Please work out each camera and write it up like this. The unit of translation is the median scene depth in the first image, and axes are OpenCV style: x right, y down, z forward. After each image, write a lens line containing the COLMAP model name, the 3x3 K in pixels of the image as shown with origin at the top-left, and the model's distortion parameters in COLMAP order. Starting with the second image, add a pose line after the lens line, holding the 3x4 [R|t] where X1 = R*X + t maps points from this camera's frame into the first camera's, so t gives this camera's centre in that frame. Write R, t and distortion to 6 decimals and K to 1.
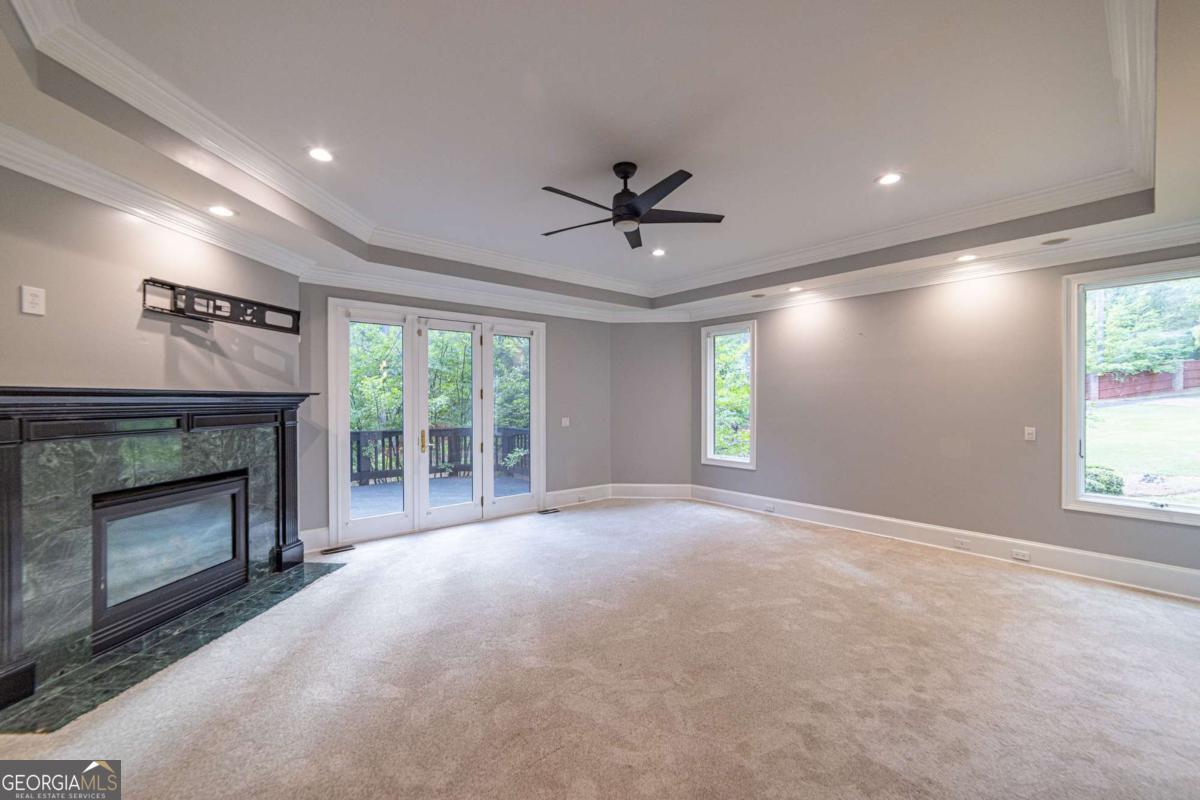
lens RADIAL K [[458.8, 0, 601.2], [0, 458.8, 402.7], [0, 0, 1]] dist [-0.000115, 0.000030]
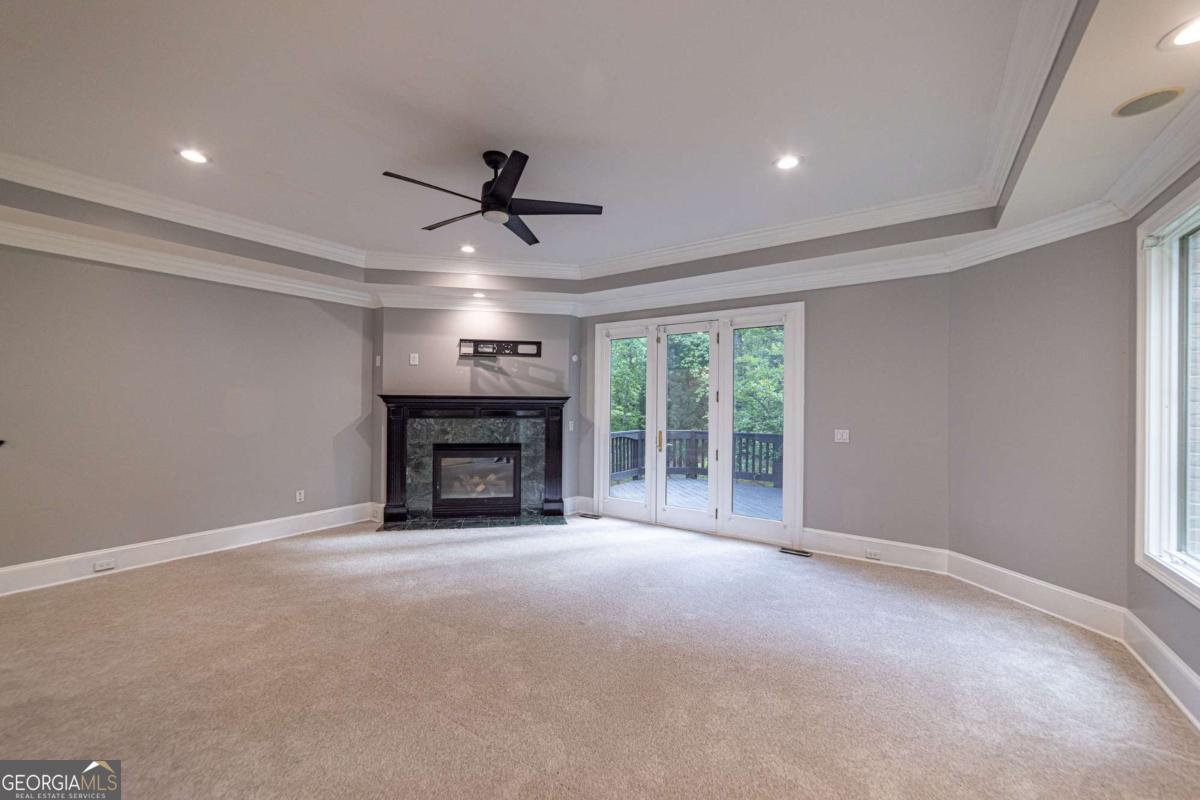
lens RADIAL K [[469.5, 0, 600.0], [0, 469.5, 400.0], [0, 0, 1]] dist [-0.020349, 0.006720]
pose [[0.280896, -0.001637, -0.959737, 0.861787], [-0.014586, 0.999876, -0.005975, -0.004404], [0.959627, 0.015677, 0.280837, 0.773734]]
